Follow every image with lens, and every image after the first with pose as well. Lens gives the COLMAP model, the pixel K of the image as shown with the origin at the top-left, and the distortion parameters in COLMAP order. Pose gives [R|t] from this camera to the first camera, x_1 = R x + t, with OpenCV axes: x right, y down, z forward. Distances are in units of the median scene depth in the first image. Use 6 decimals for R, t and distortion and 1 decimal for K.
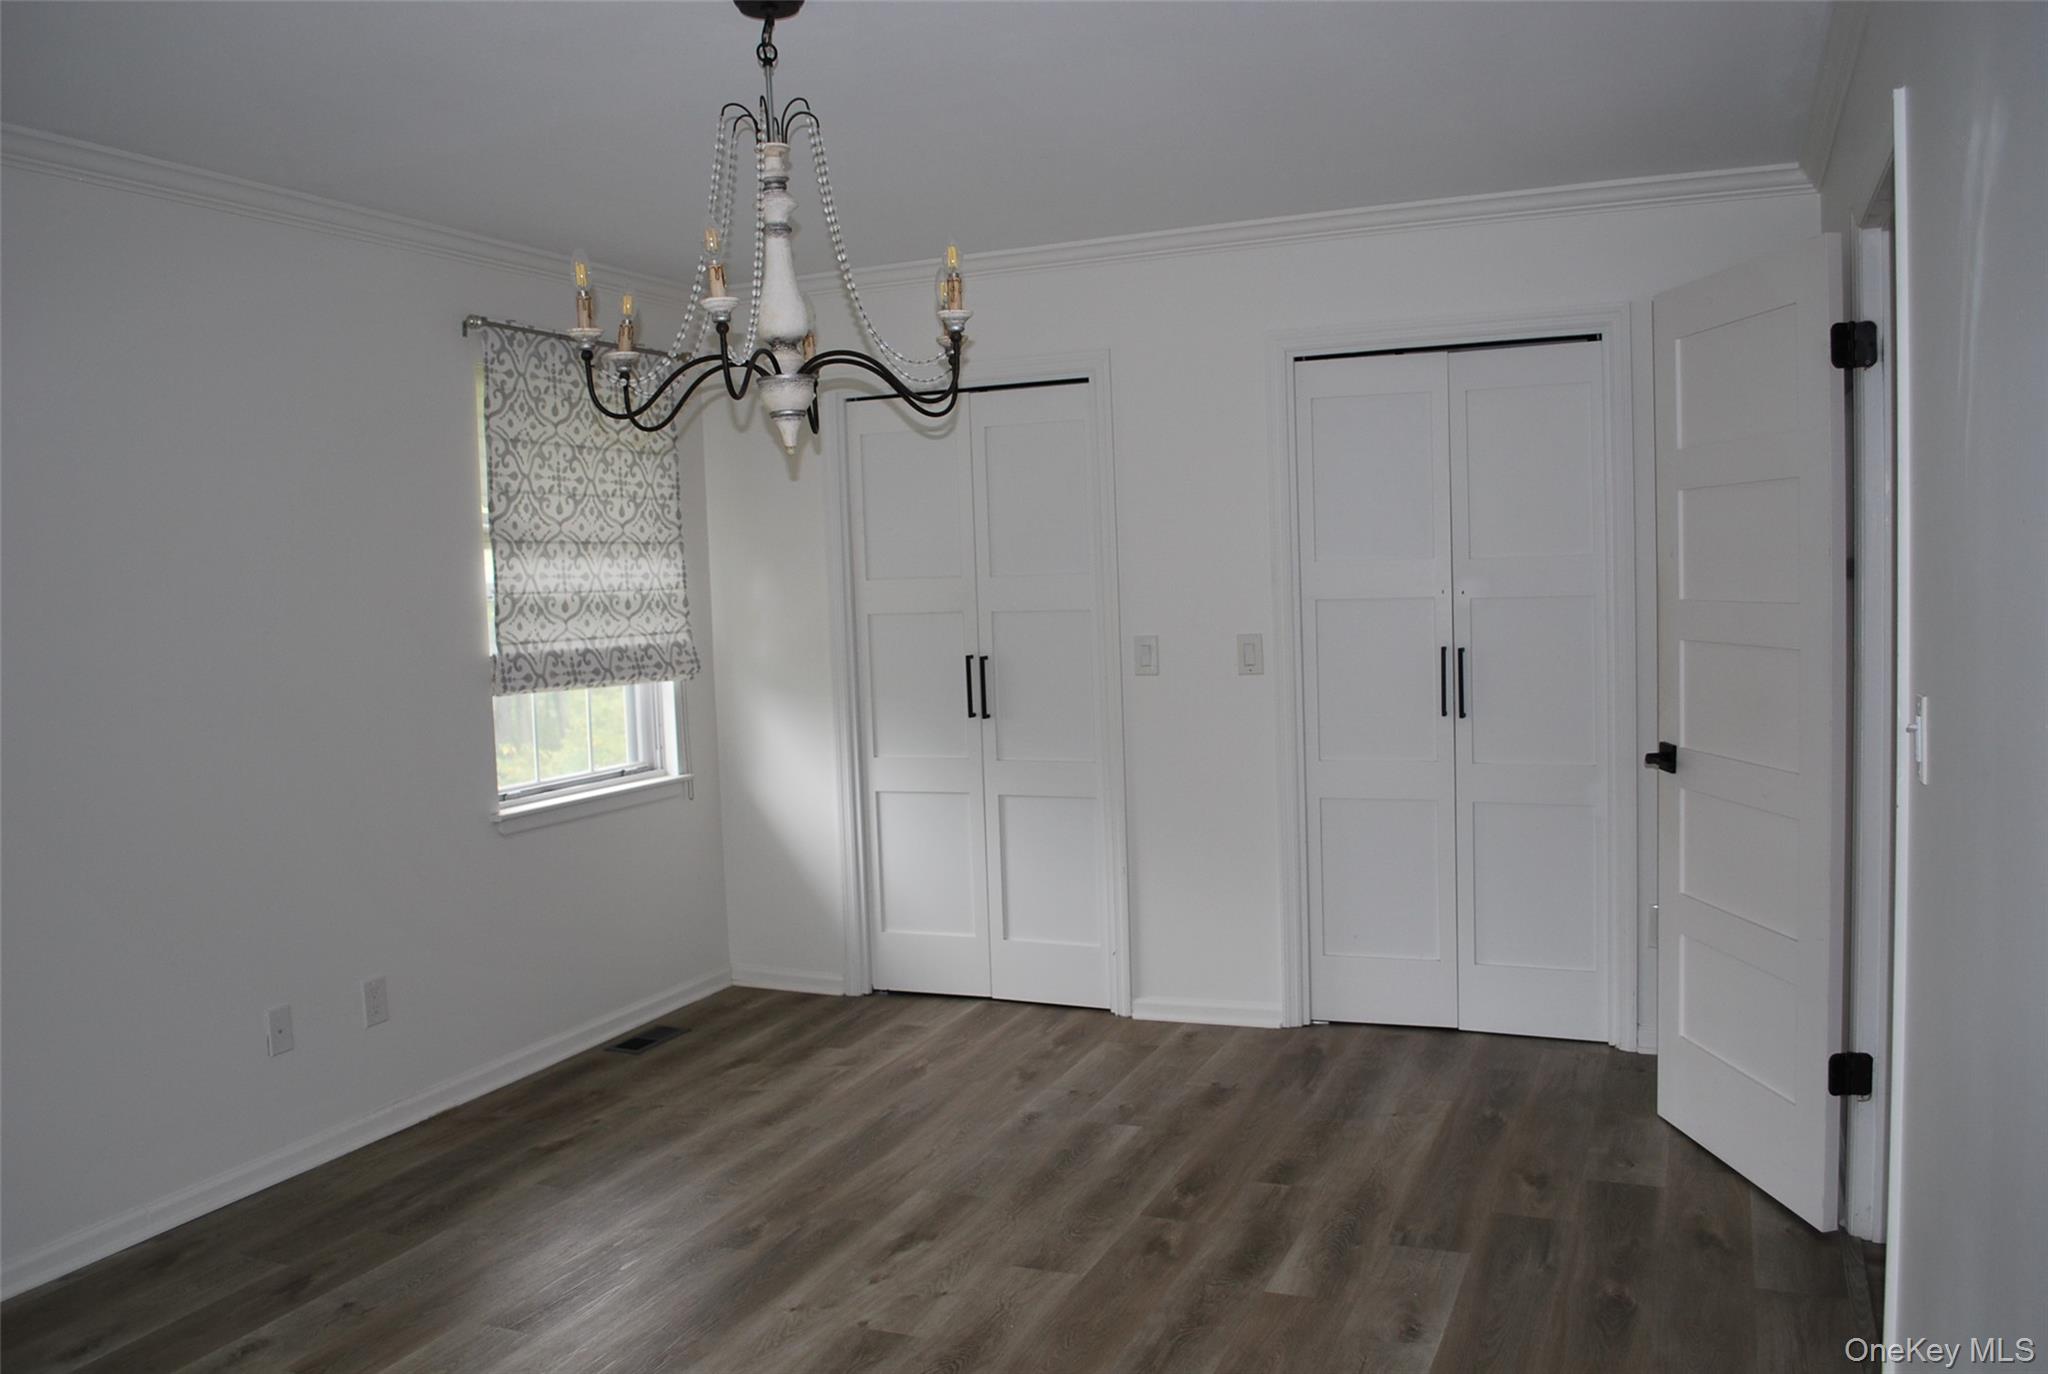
lens RADIAL K [[1609.0, 0, 1033.0], [0, 1609.0, 696.2], [0, 0, 1]] dist [-0.081175, 0.010711]
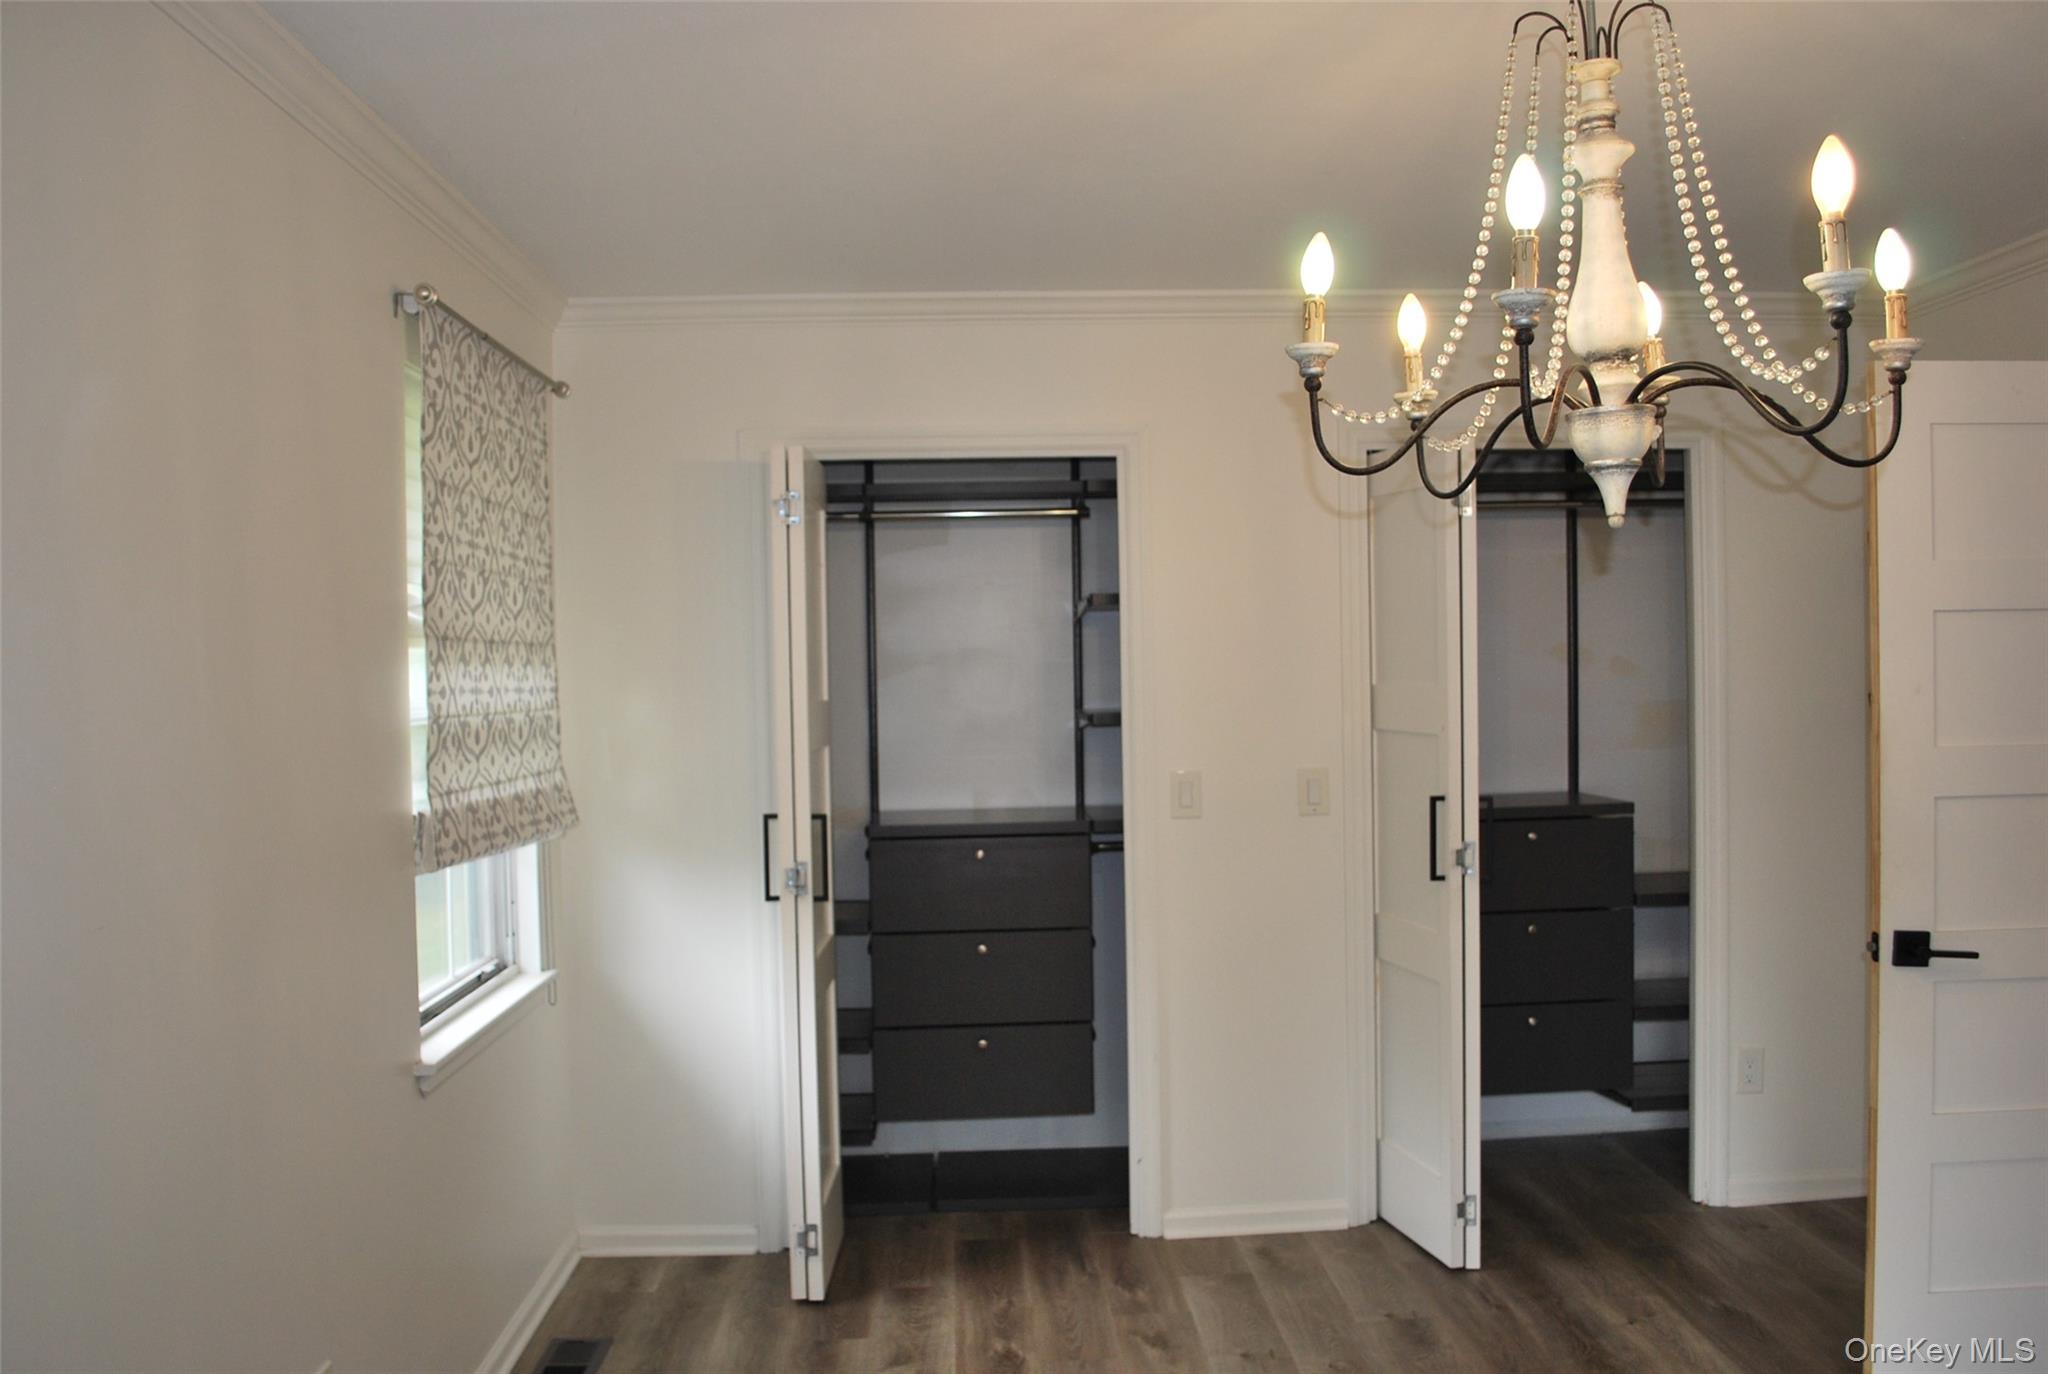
lens RADIAL K [[1609.0, 0, 1033.0], [0, 1609.0, 696.2], [0, 0, 1]] dist [-0.081175, 0.010711]
pose [[0.899172, 0.009084, 0.437501, -0.355371], [0.021112, 0.997720, -0.064106, -0.023806], [-0.437085, 0.066879, 0.896930, 0.283496]]
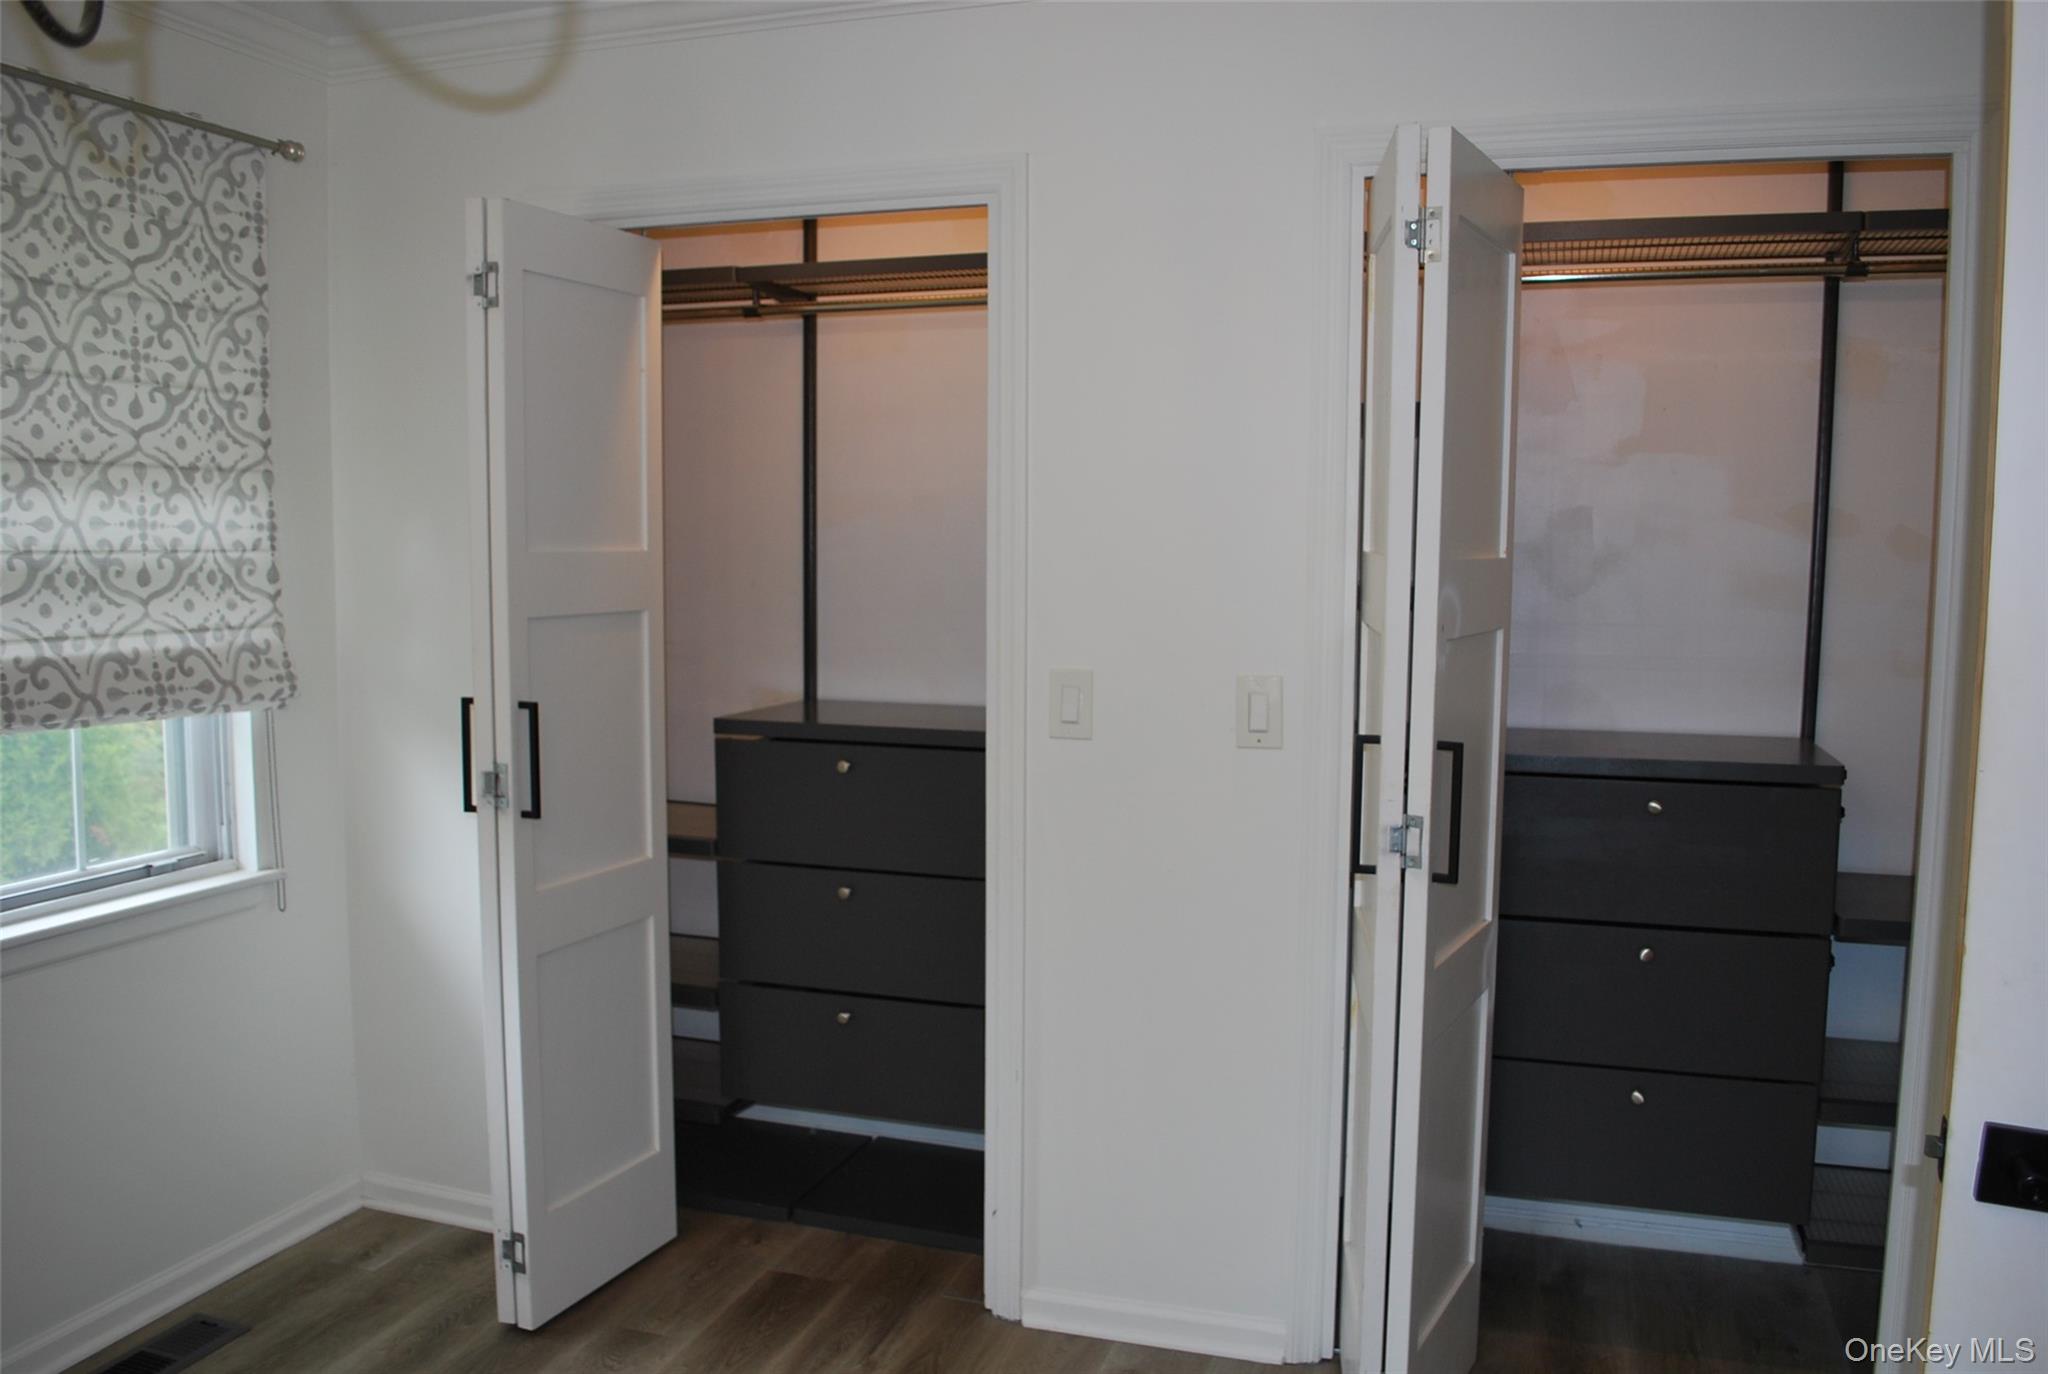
lens RADIAL K [[1609.0, 0, 1033.0], [0, 1609.0, 696.2], [0, 0, 1]] dist [-0.081175, 0.010711]
pose [[0.995499, 0.035017, 0.088066, 0.007192], [-0.036819, 0.999143, 0.018923, -0.037609], [-0.087328, -0.022080, 0.995935, 0.430601]]
